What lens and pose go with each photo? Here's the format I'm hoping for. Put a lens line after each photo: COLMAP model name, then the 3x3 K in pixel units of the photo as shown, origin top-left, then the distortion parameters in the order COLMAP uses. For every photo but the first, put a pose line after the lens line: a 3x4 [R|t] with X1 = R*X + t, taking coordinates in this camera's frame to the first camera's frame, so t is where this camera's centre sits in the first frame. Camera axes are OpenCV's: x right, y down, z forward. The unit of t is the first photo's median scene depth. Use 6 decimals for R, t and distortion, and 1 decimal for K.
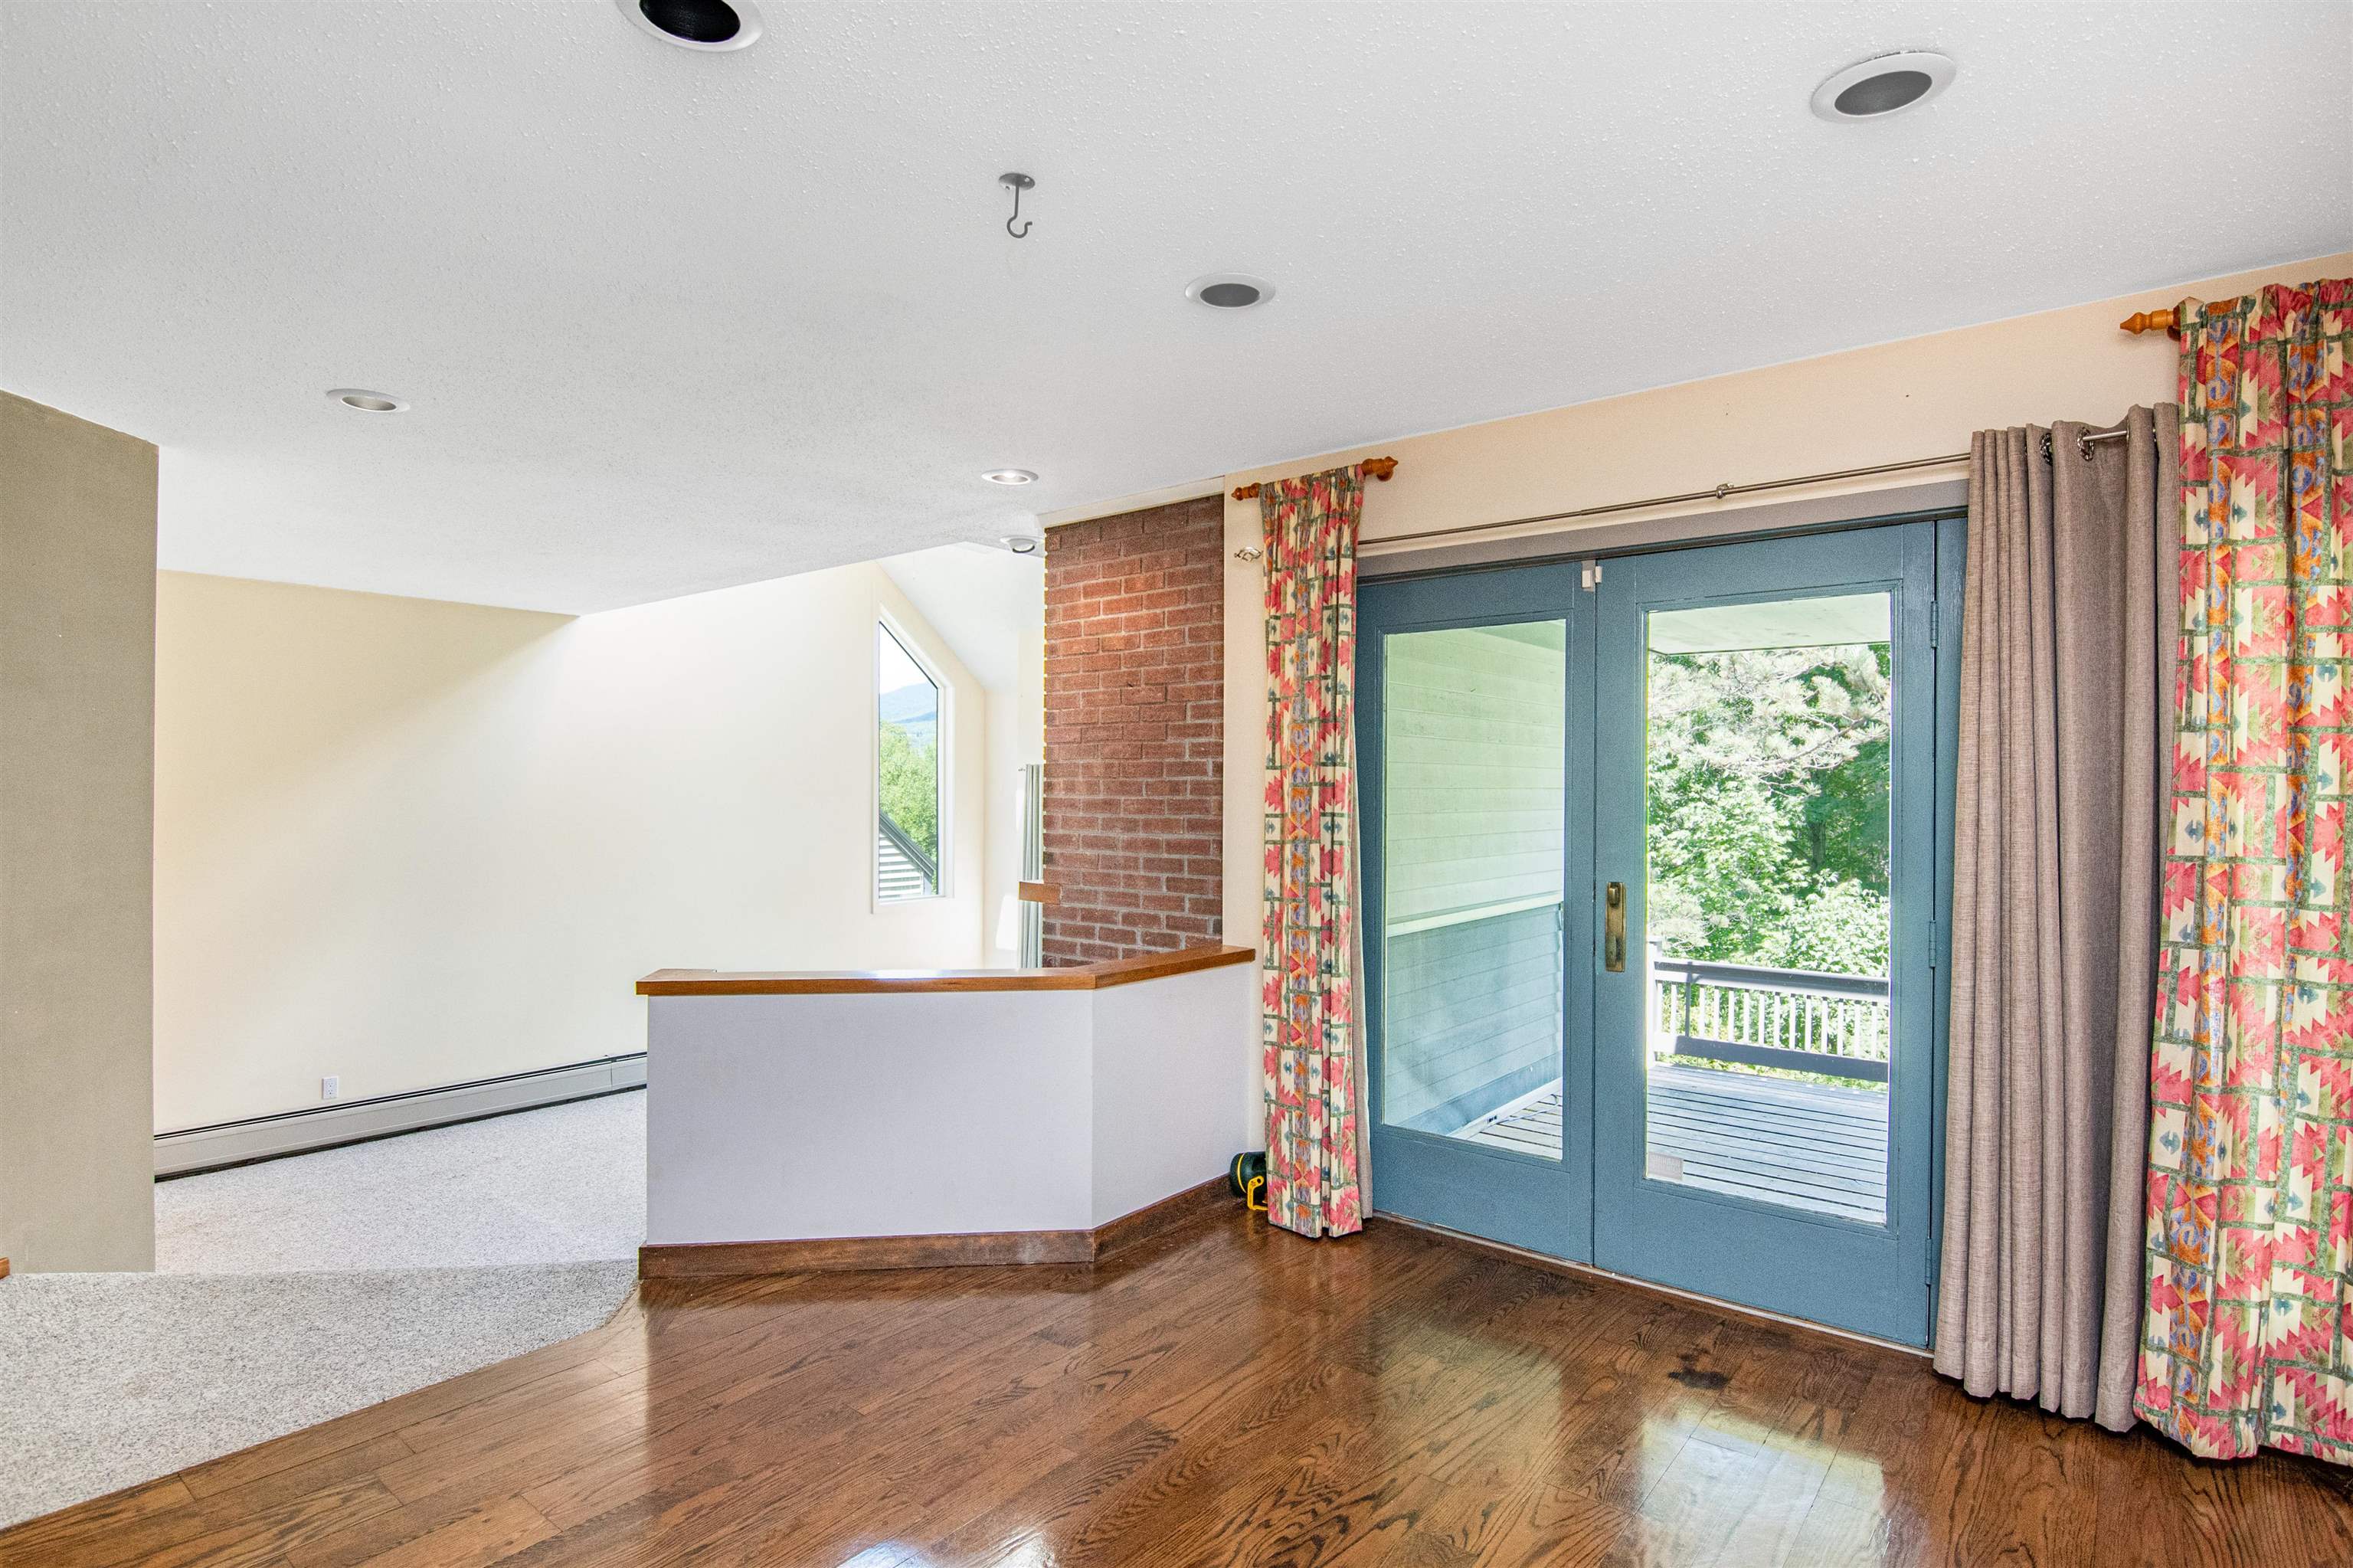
lens RADIAL K [[1206.0, 0, 1171.1], [0, 1206.0, 774.7], [0, 0, 1]] dist [-0.035379, 0.002602]
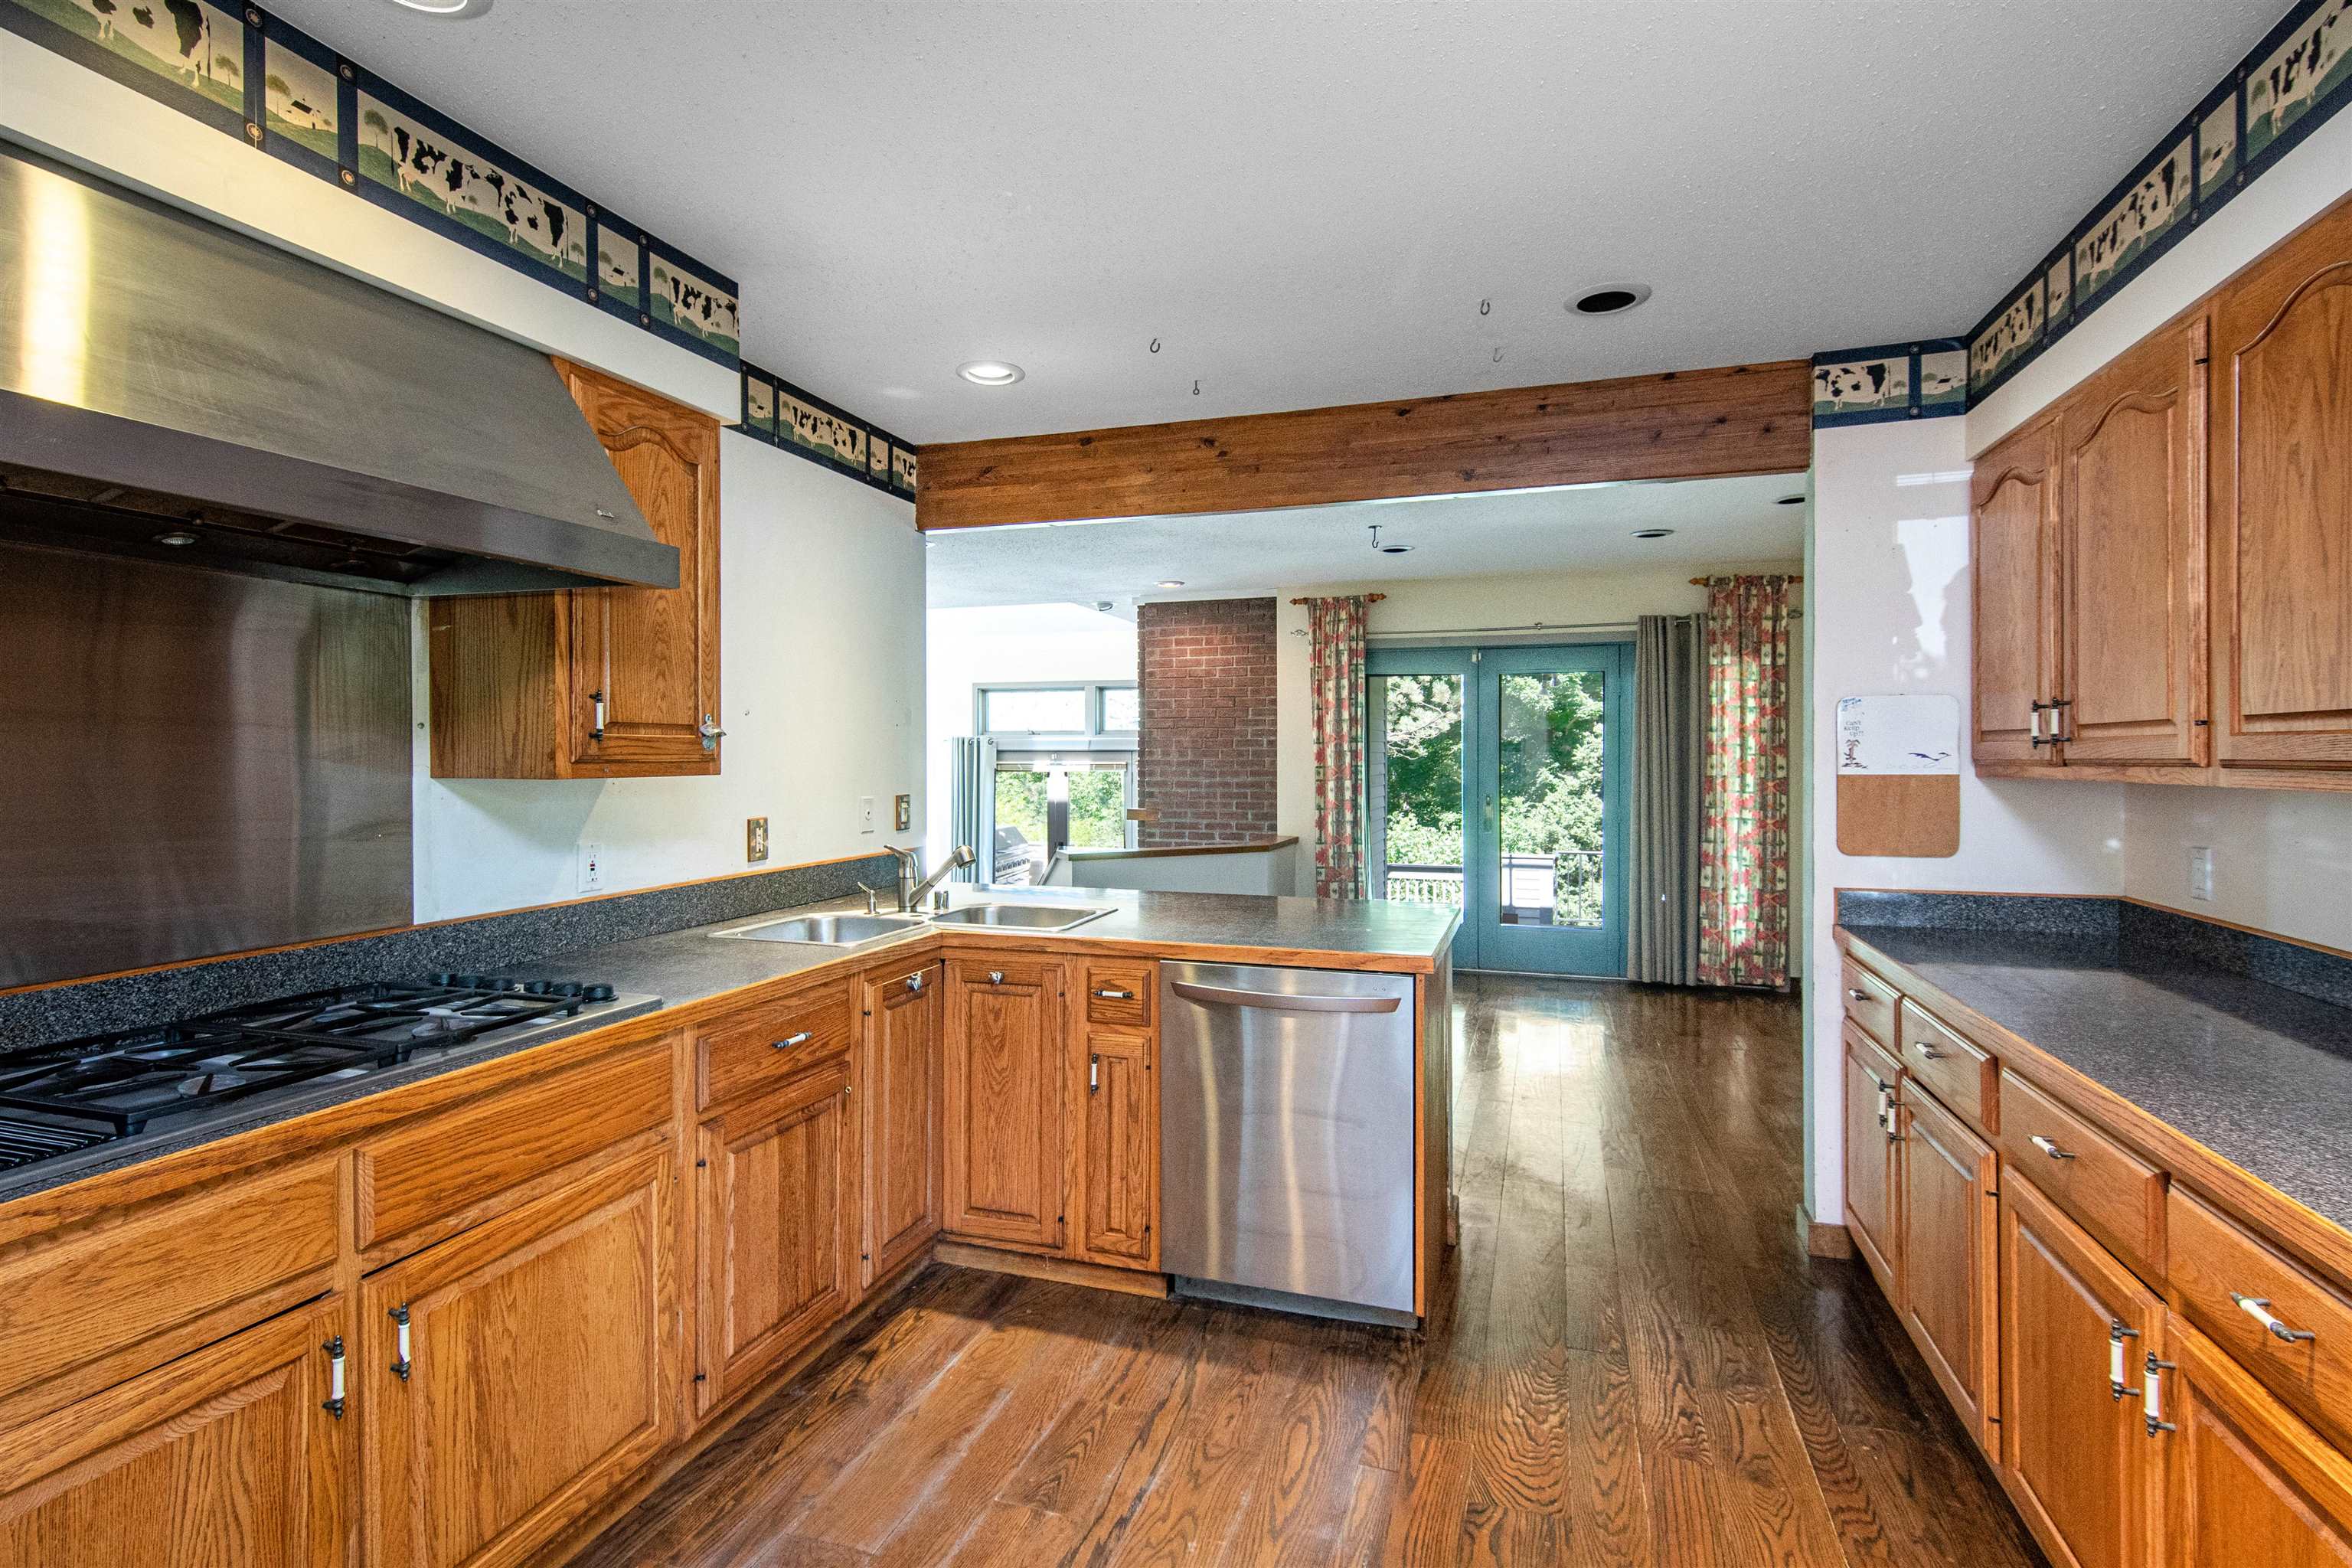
lens RADIAL K [[1174.2, 0, 1160.1], [0, 1174.2, 742.0], [0, 0, 1]] dist [0.000959, -0.005432]
pose [[0.925011, -0.003186, 0.379926, -0.926024], [0.001841, 0.999991, 0.003906, -0.016133], [-0.379935, -0.002914, 0.925009, -0.715706]]
